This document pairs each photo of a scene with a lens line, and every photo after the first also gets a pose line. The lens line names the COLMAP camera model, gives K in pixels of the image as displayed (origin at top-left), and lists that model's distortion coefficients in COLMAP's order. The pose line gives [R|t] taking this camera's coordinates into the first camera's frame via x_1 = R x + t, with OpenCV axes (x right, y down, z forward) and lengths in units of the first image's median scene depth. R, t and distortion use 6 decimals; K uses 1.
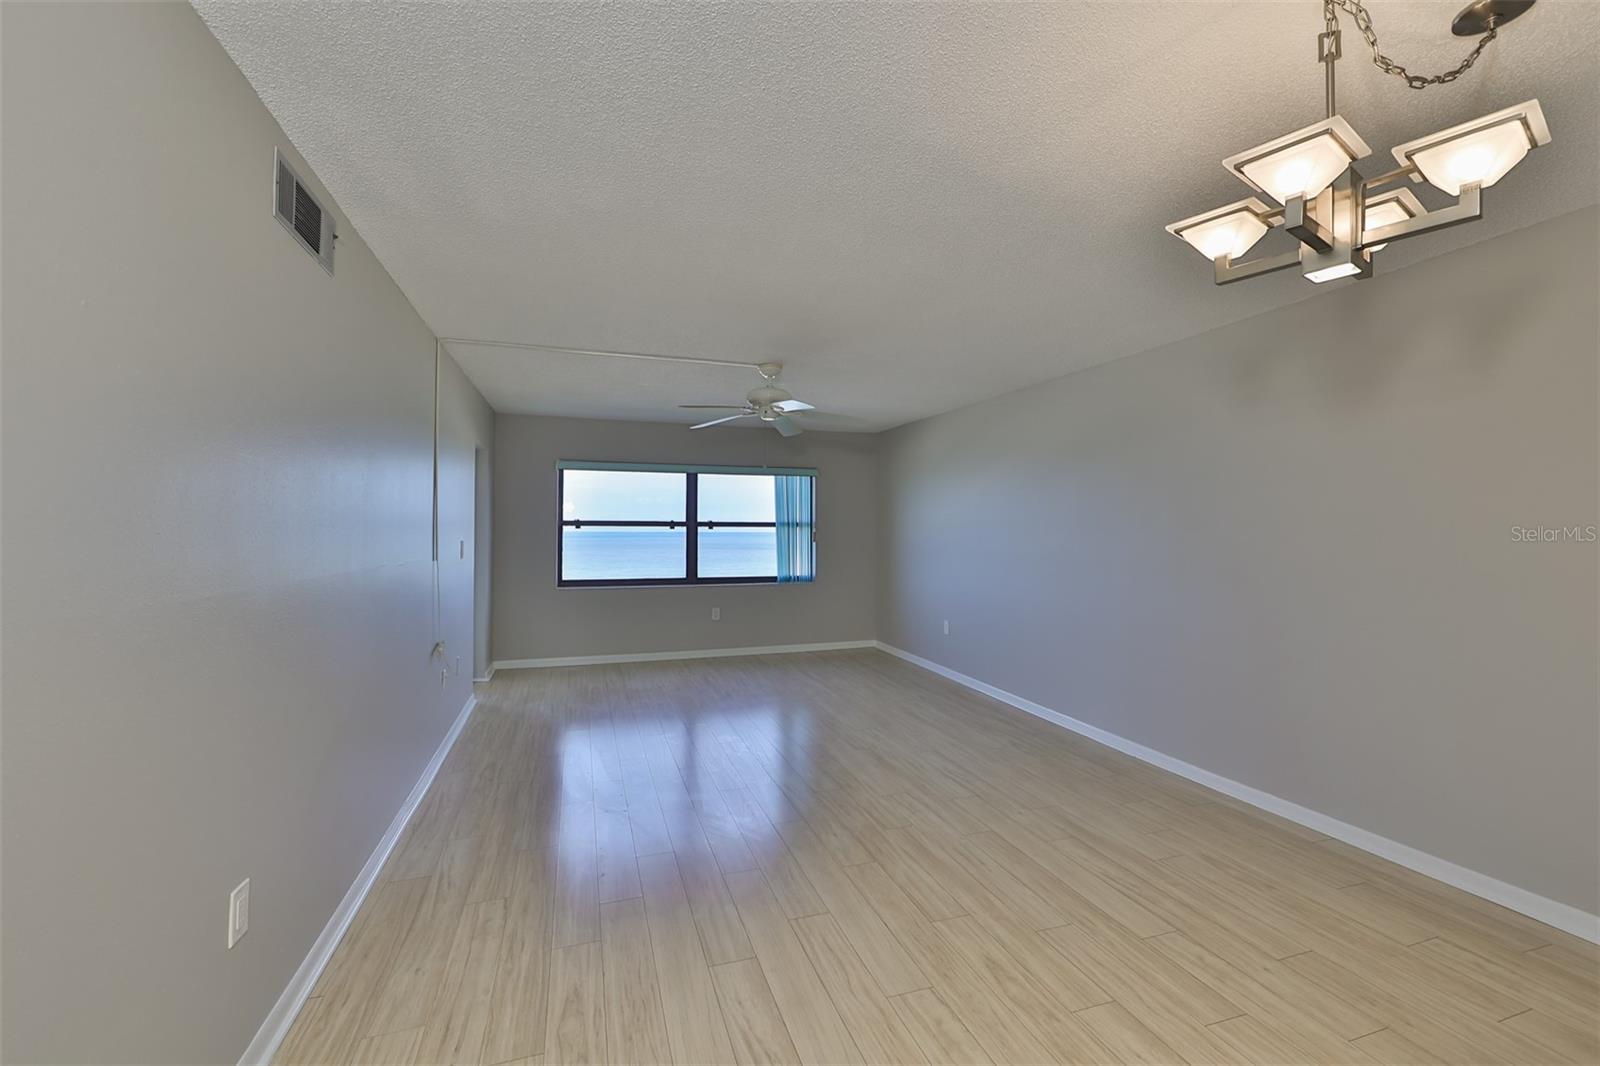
lens RADIAL K [[670.6, 0, 795.5], [0, 670.6, 524.9], [0, 0, 1]] dist [0.006972, -0.002293]
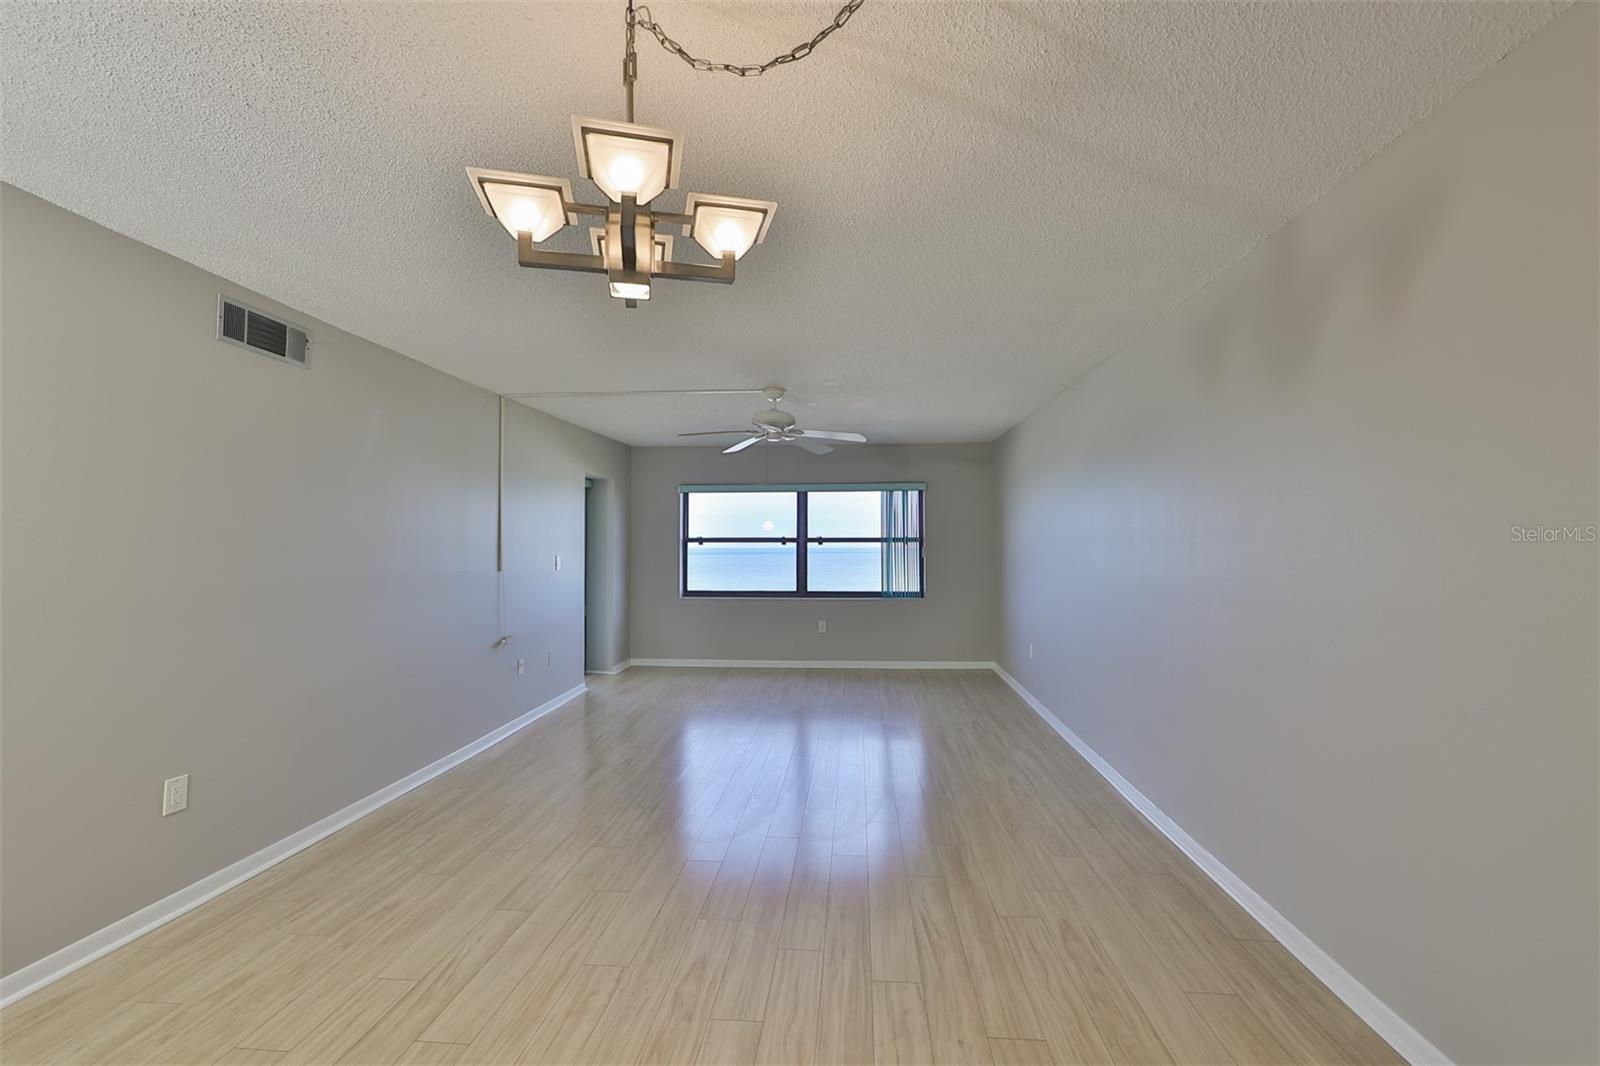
lens RADIAL K [[670.6, 0, 797.9], [0, 670.6, 535.5], [0, 0, 1]] dist [0.006972, -0.002293]
pose [[0.920026, -0.011426, -0.391691, 0.259553], [0.008650, 0.999923, -0.008851, 0.000982], [0.391762, 0.004755, 0.920054, 0.031112]]
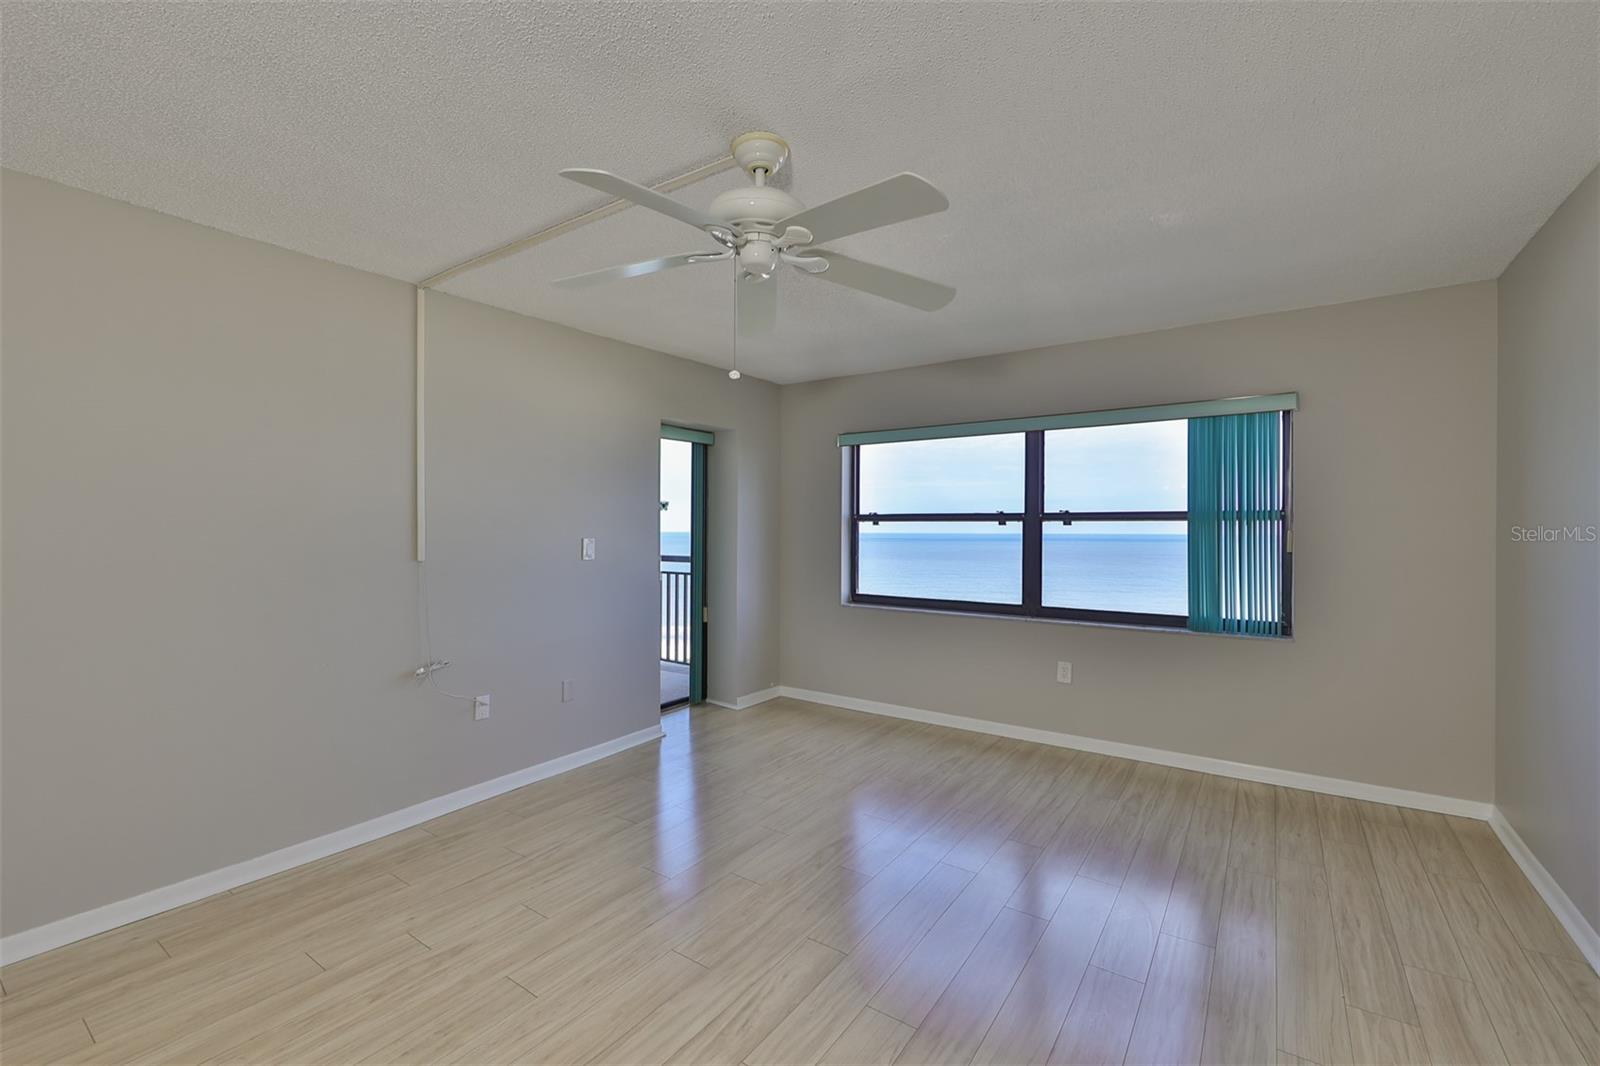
lens RADIAL K [[670.6, 0, 799.0], [0, 670.6, 542.0], [0, 0, 1]] dist [0.006972, -0.002293]
pose [[0.593777, 0.015672, -0.804477, 0.211008], [0.003854, 0.999743, 0.022320, 0.007280], [0.804620, -0.016354, 0.593564, 0.488671]]
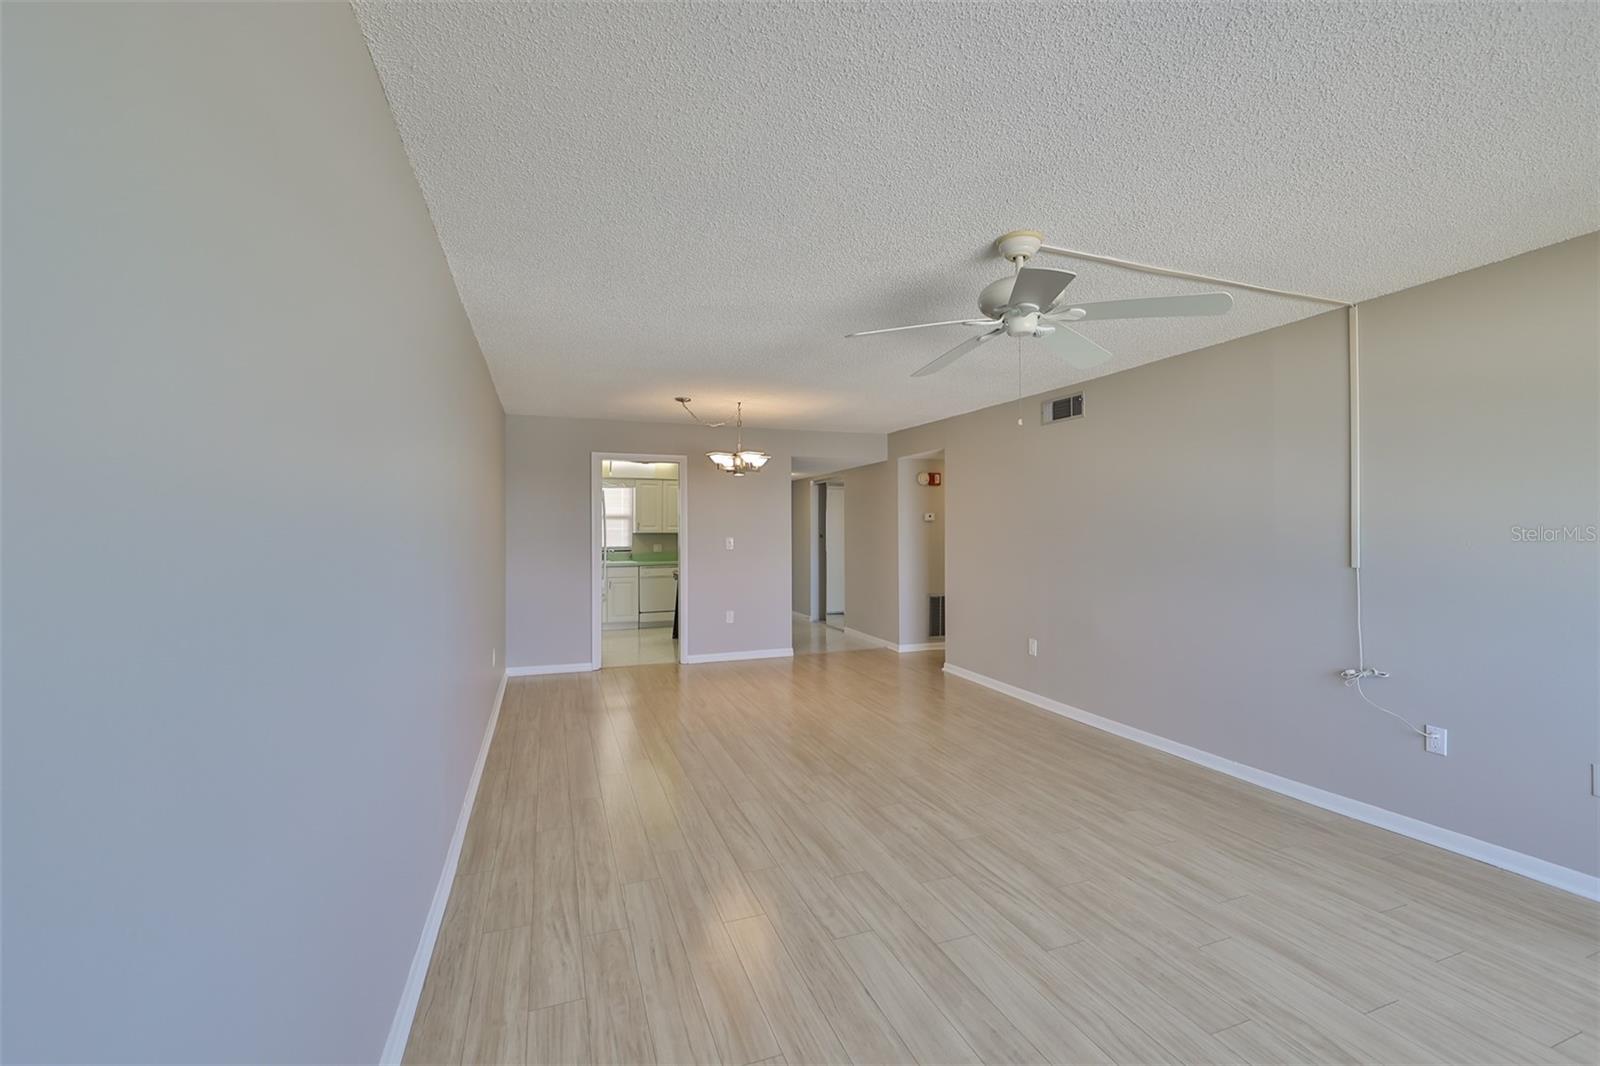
lens RADIAL K [[670.6, 0, 800.9], [0, 670.6, 524.8], [0, 0, 1]] dist [0.006972, -0.002293]
pose [[-0.998898, -0.000610, -0.046932, 0.110438], [0.000336, 0.999797, -0.020160, 0.008742], [0.046934, -0.020154, -0.998695, 0.999317]]
